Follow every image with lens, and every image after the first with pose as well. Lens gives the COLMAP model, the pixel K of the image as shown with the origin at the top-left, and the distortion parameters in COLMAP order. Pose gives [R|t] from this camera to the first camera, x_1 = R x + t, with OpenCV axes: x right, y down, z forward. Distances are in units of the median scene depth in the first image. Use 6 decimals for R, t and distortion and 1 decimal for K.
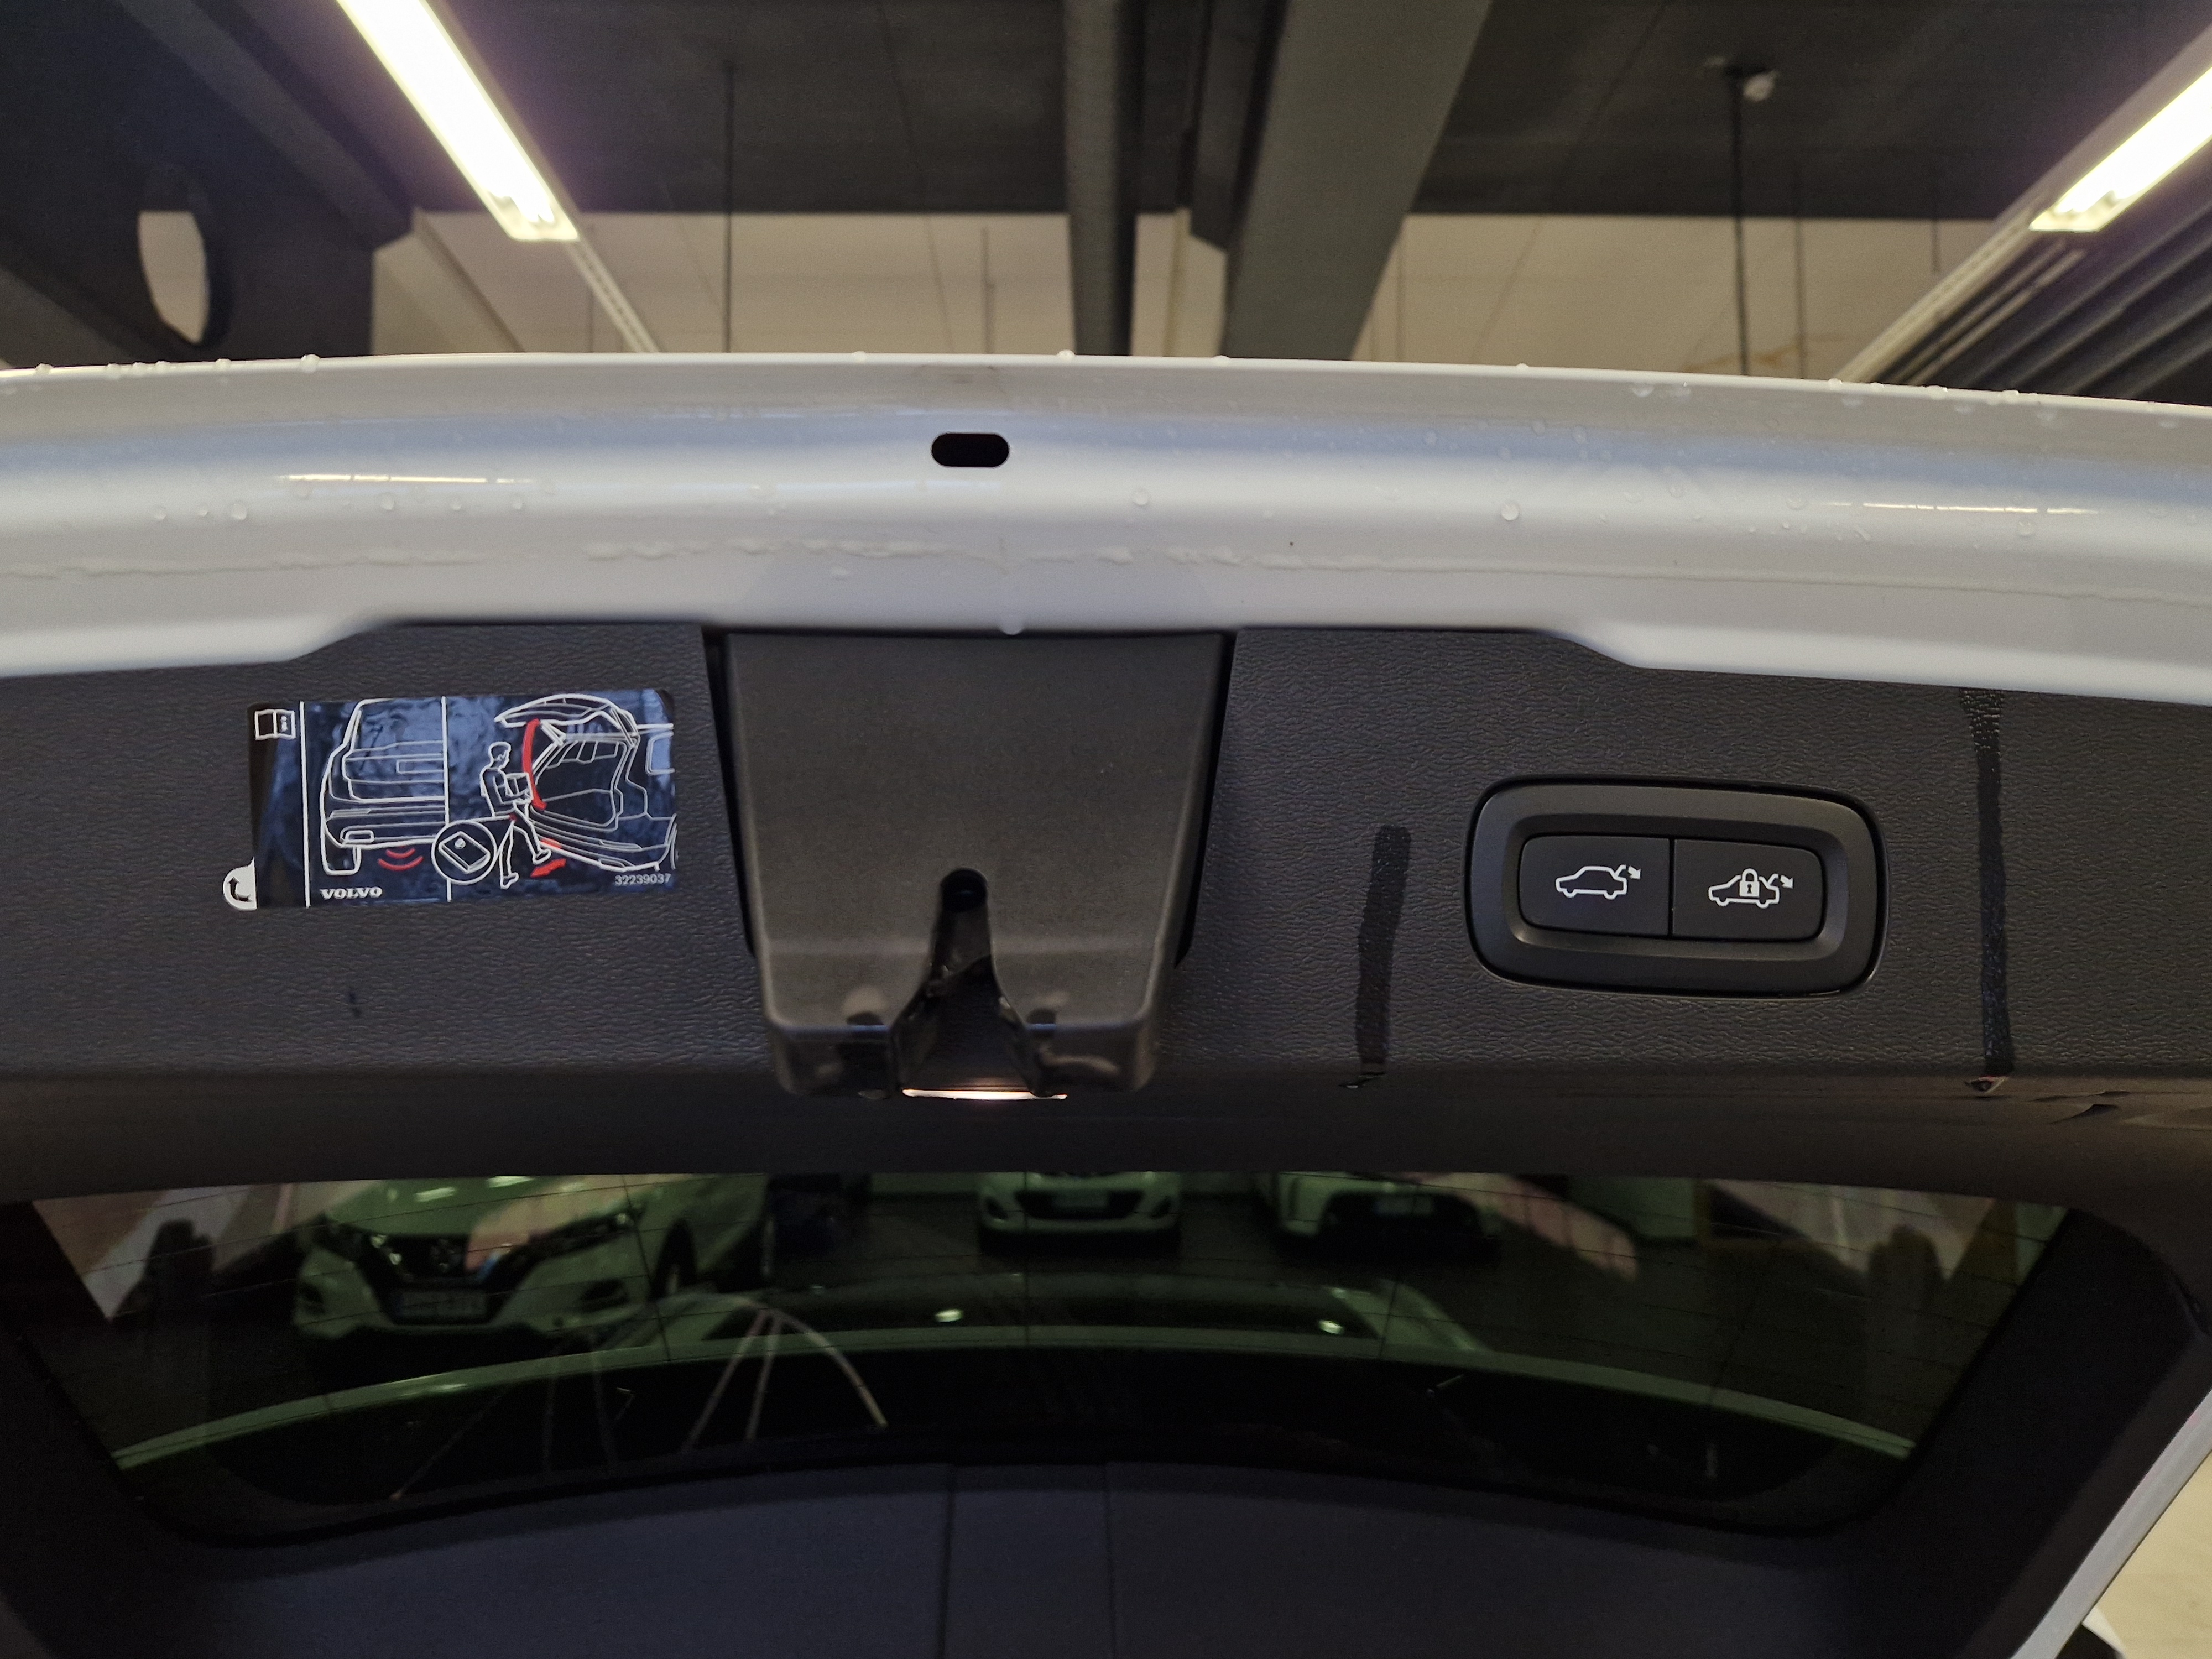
lens RADIAL K [[1578.4, 0, 1111.9], [0, 1578.4, 823.0], [0, 0, 1]] dist [0.025308, -0.029889]
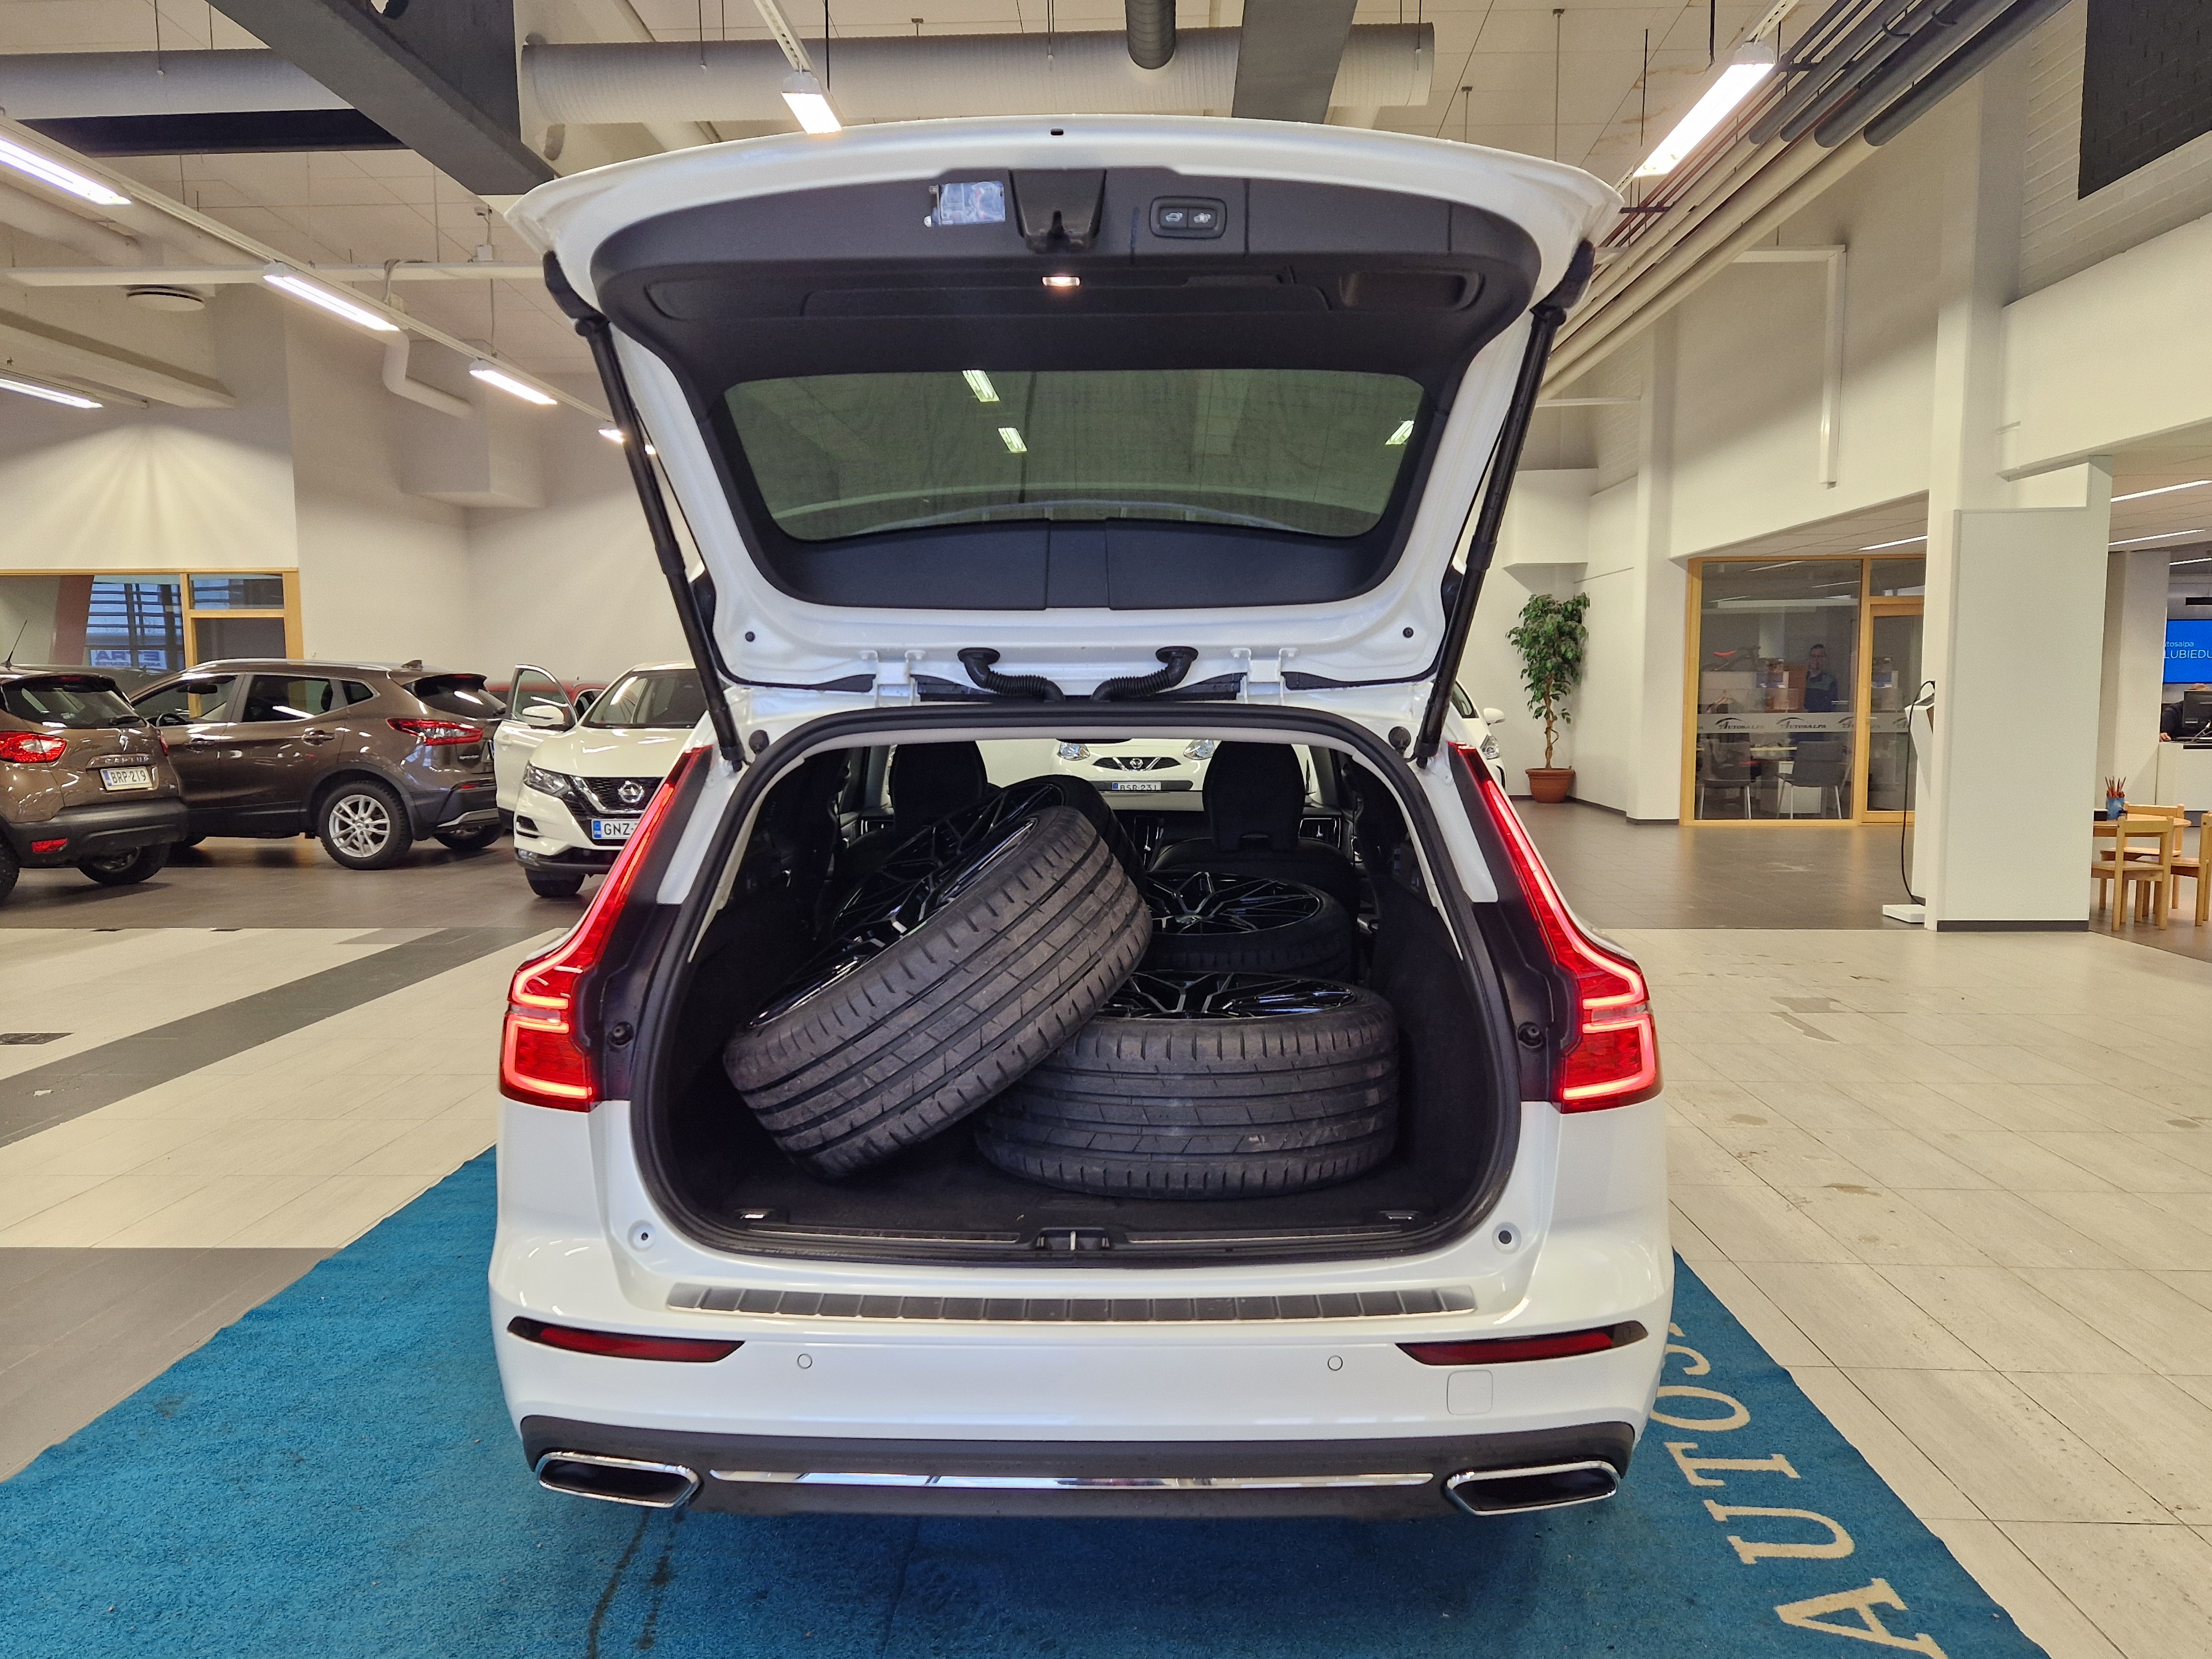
lens RADIAL K [[1578.4, 0, 1103.2], [0, 1578.4, 836.2], [0, 0, 1]] dist [0.025308, -0.029889]
pose [[0.999251, 0.002259, -0.038626, 0.277640], [0.005375, 0.980511, 0.196392, 1.040587], [0.038317, -0.196452, 0.979764, -4.699991]]
